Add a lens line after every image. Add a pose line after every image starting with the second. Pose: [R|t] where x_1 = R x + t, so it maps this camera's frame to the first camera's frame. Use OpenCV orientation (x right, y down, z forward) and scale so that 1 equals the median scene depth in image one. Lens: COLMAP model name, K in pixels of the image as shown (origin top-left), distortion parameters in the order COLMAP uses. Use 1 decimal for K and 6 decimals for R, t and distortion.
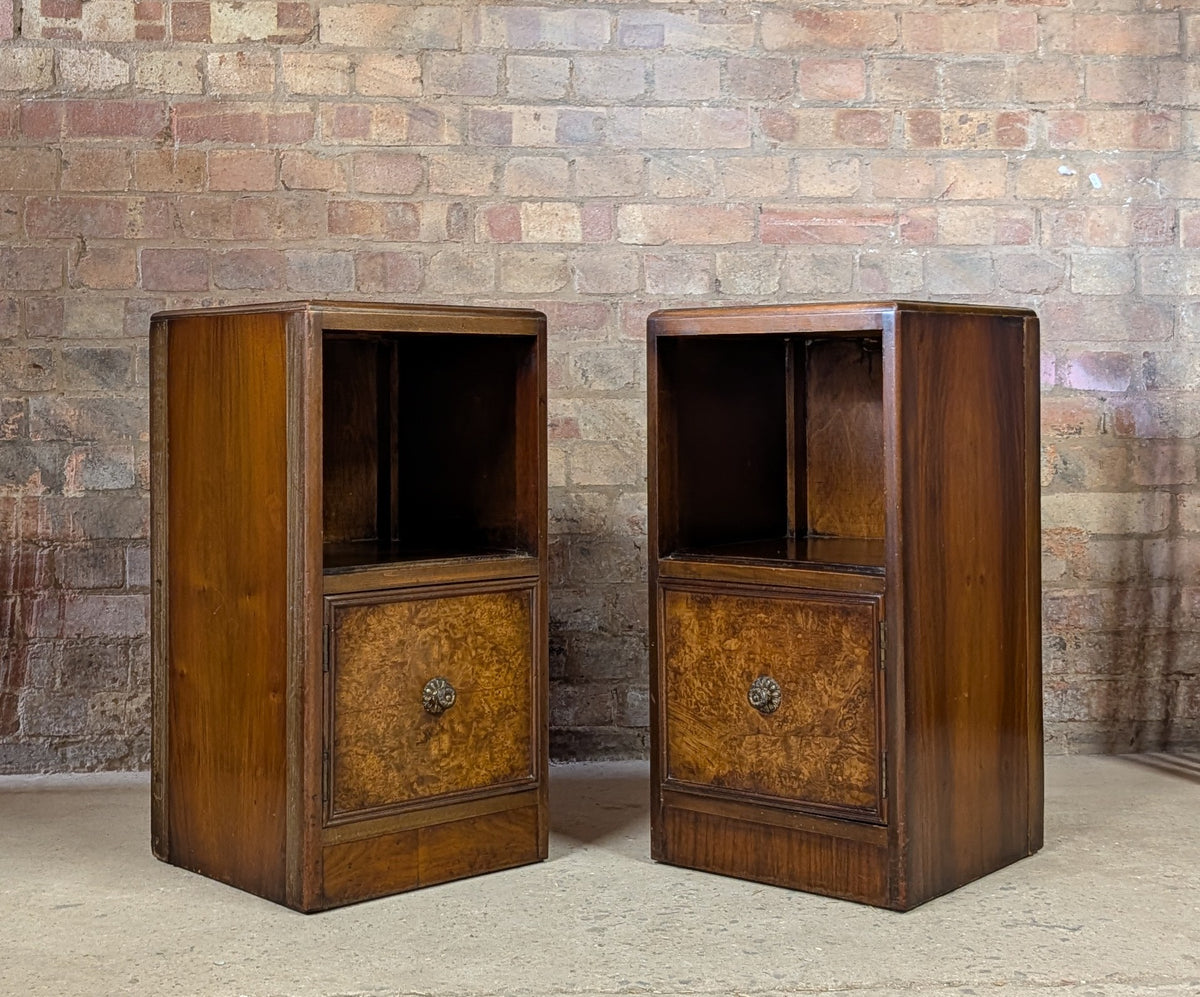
lens RADIAL K [[1785.2, 0, 602.1], [0, 1785.2, 424.1], [0, 0, 1]] dist [0.031674, 0.000000]
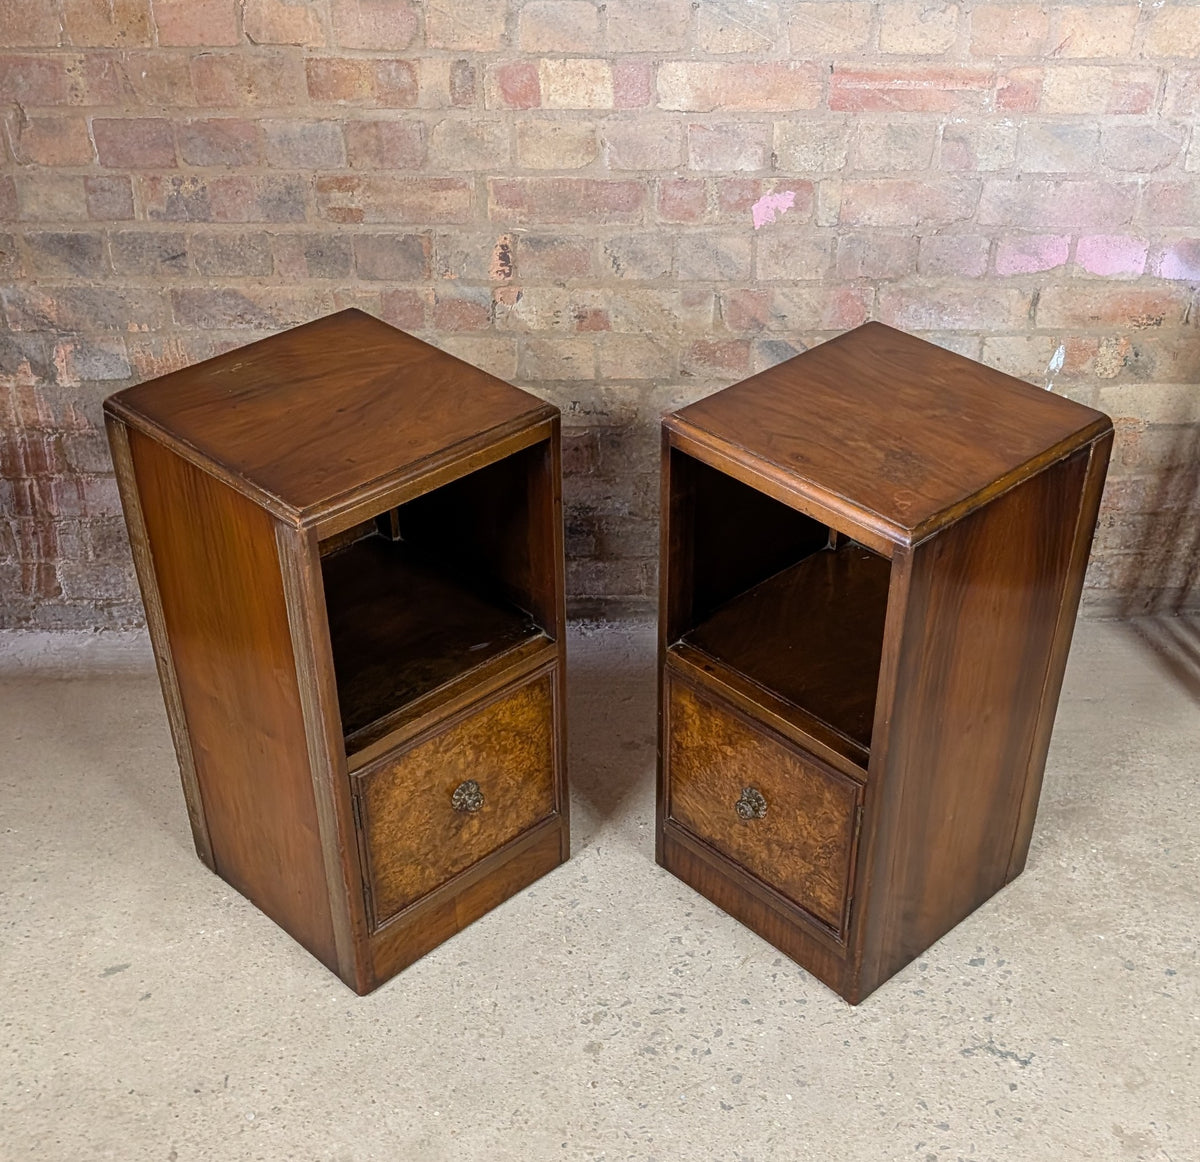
lens RADIAL K [[1599.0, 0, 676.0], [0, 1599.0, 720.1], [0, 0, 1]] dist [-0.020526, 0.000000]
pose [[0.999415, 0.034144, 0.001842, 0.026789], [-0.028217, 0.793083, 0.608459, -0.335526], [0.019314, -0.608155, 0.793583, 0.236047]]
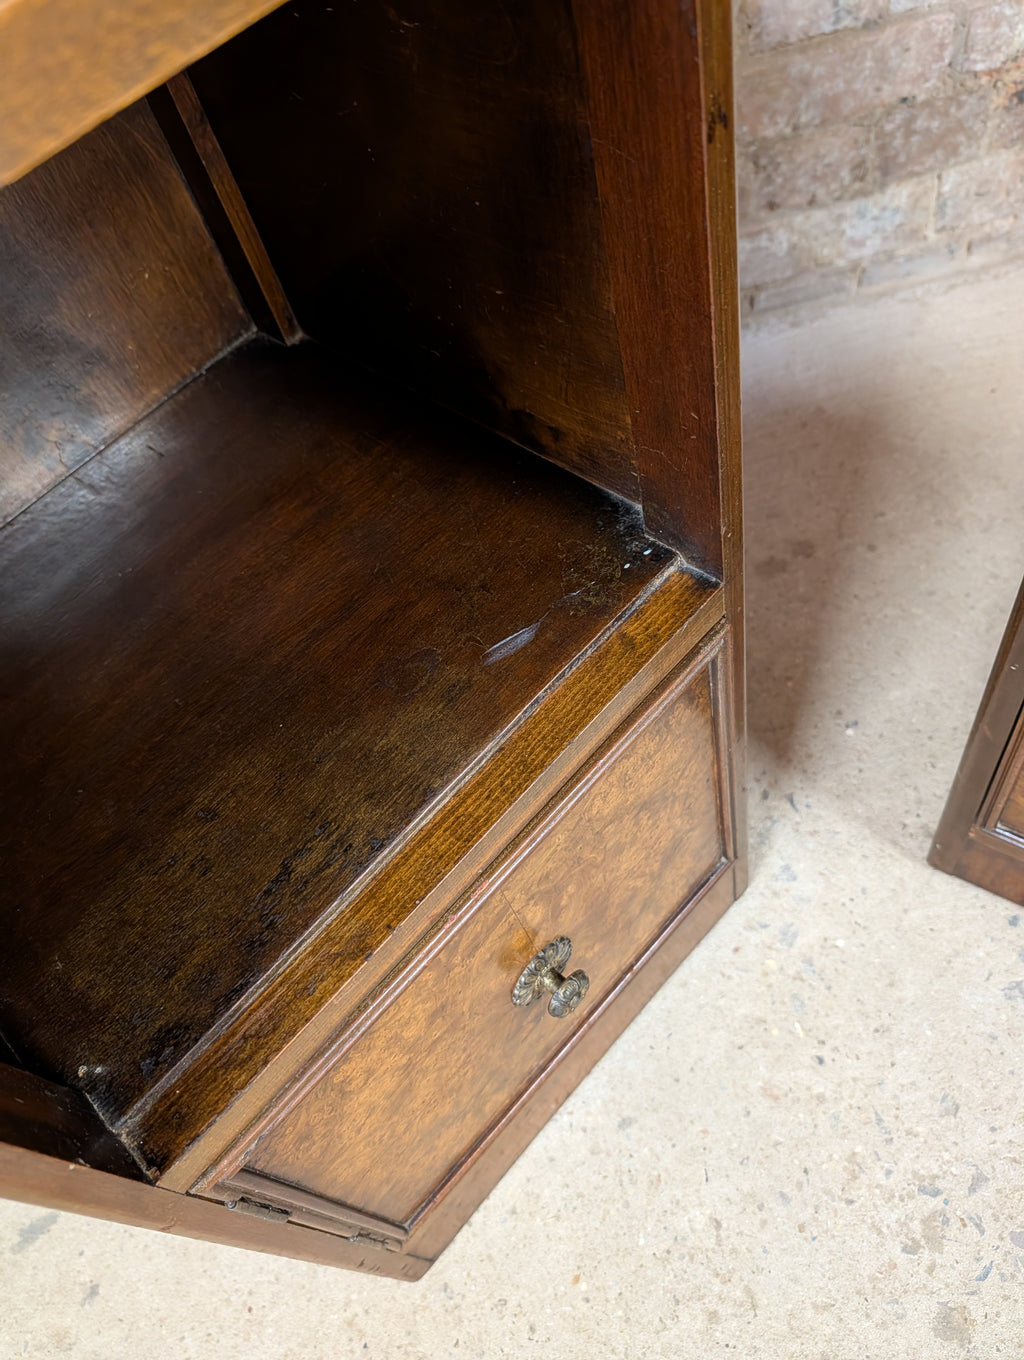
lens RADIAL K [[991.4, 0, 496.8], [0, 991.4, 697.1], [0, 0, 1]] dist [-0.020756, 0.008340]
pose [[0.976666, -0.169266, -0.132183, -0.046561], [0.204640, 0.546742, 0.811908, -0.060497], [-0.065158, -0.820013, 0.568623, 0.692925]]
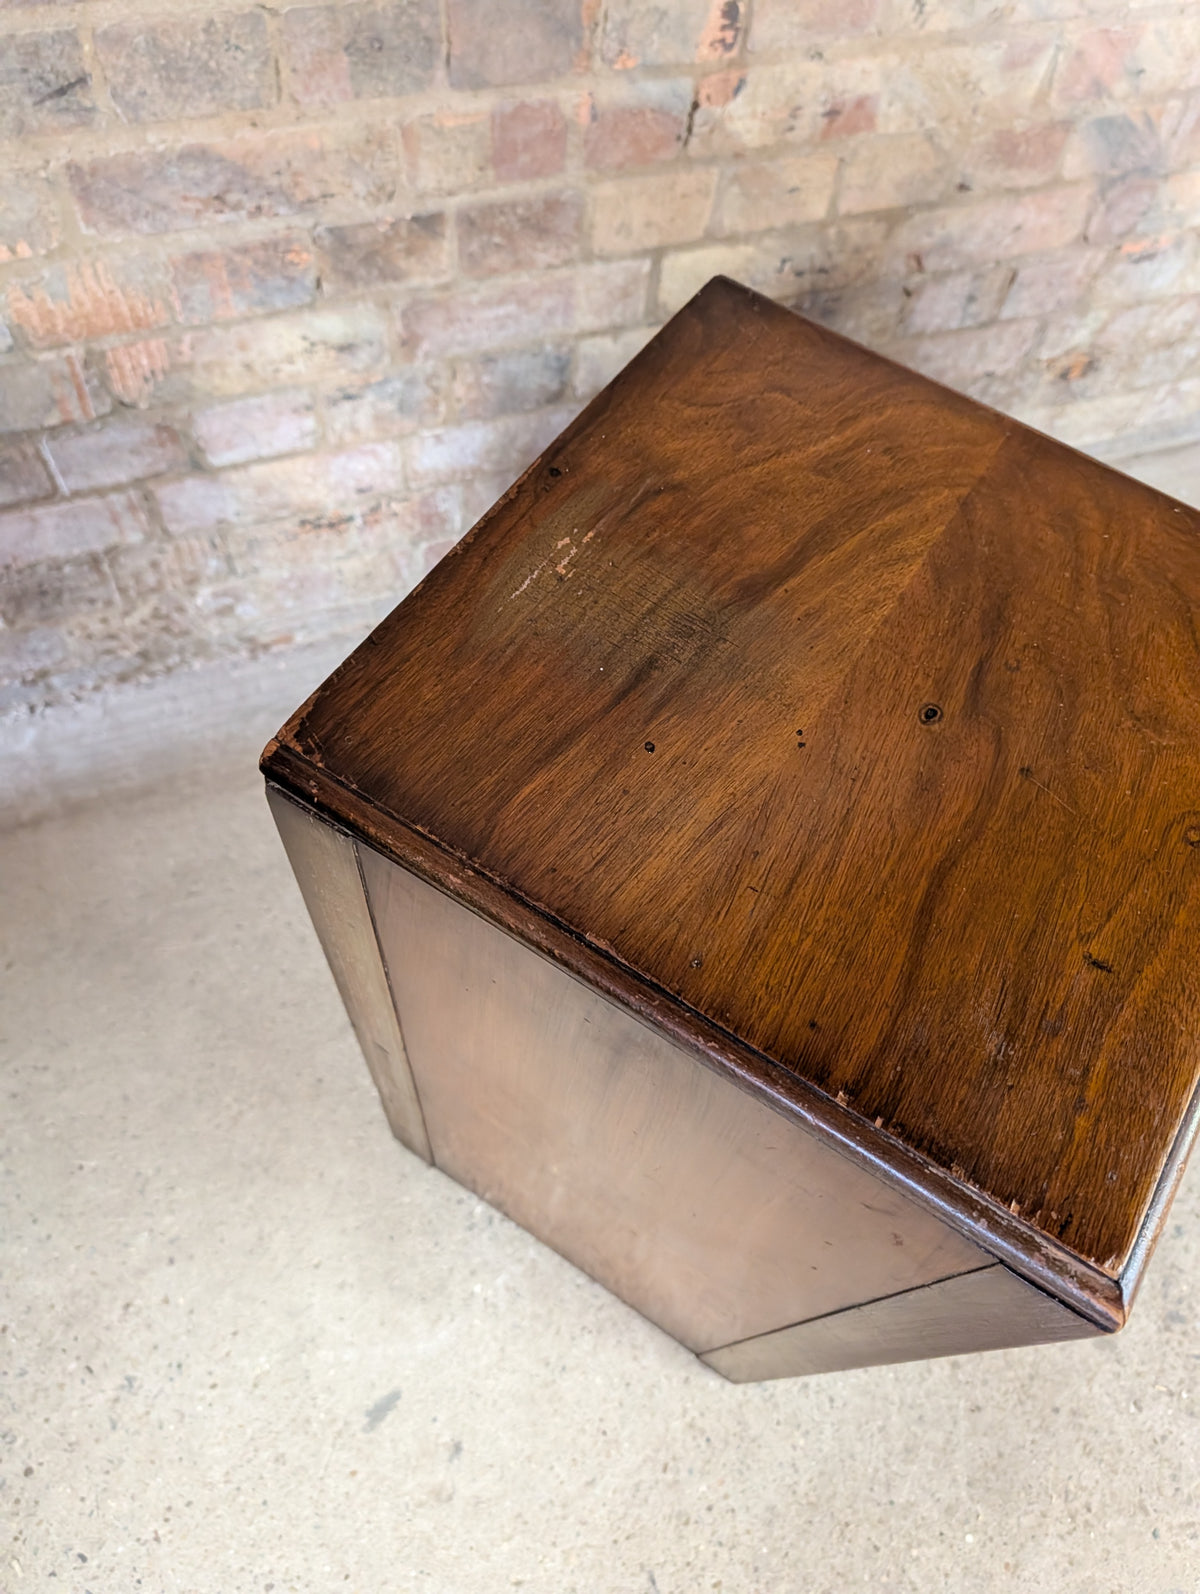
lens RADIAL K [[1162.0, 0, 592.8], [0, 1162.0, 773.4], [0, 0, 1]] dist [-0.020756, 0.008340]
pose [[0.965885, -0.183307, 0.182934, -0.188730], [-0.071314, 0.490808, 0.868344, -0.186797], [-0.248959, -0.851766, 0.460992, 0.719662]]
